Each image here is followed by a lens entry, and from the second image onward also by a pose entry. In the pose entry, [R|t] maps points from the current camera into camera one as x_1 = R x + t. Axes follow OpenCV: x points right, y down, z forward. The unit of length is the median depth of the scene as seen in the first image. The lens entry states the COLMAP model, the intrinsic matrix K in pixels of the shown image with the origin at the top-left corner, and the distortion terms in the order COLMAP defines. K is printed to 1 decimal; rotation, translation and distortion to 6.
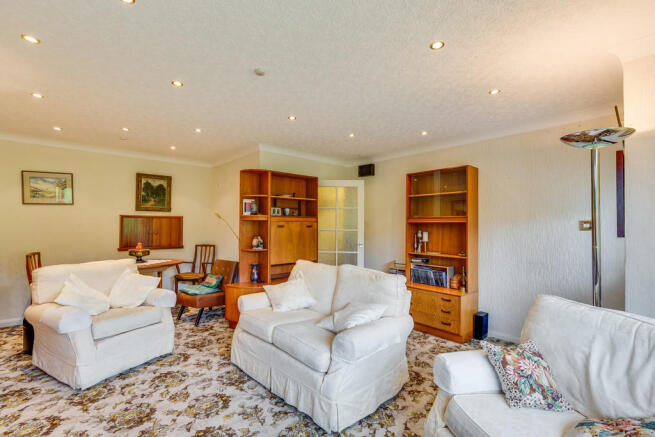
lens RADIAL K [[295.9, 0, 322.5], [0, 295.9, 222.9], [0, 0, 1]] dist [-0.003587, -0.000727]
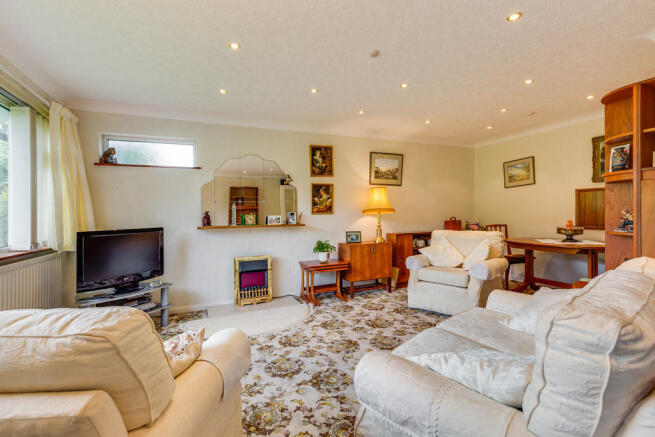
lens RADIAL K [[286.9, 0, 330.1], [0, 286.9, 217.0], [0, 0, 1]] dist [-0.011275, -0.000237]
pose [[-0.286731, 0.002464, -0.958008, 0.500442], [0.028105, 0.999588, -0.005841, 0.069561], [0.957599, -0.028600, -0.286683, 1.299755]]
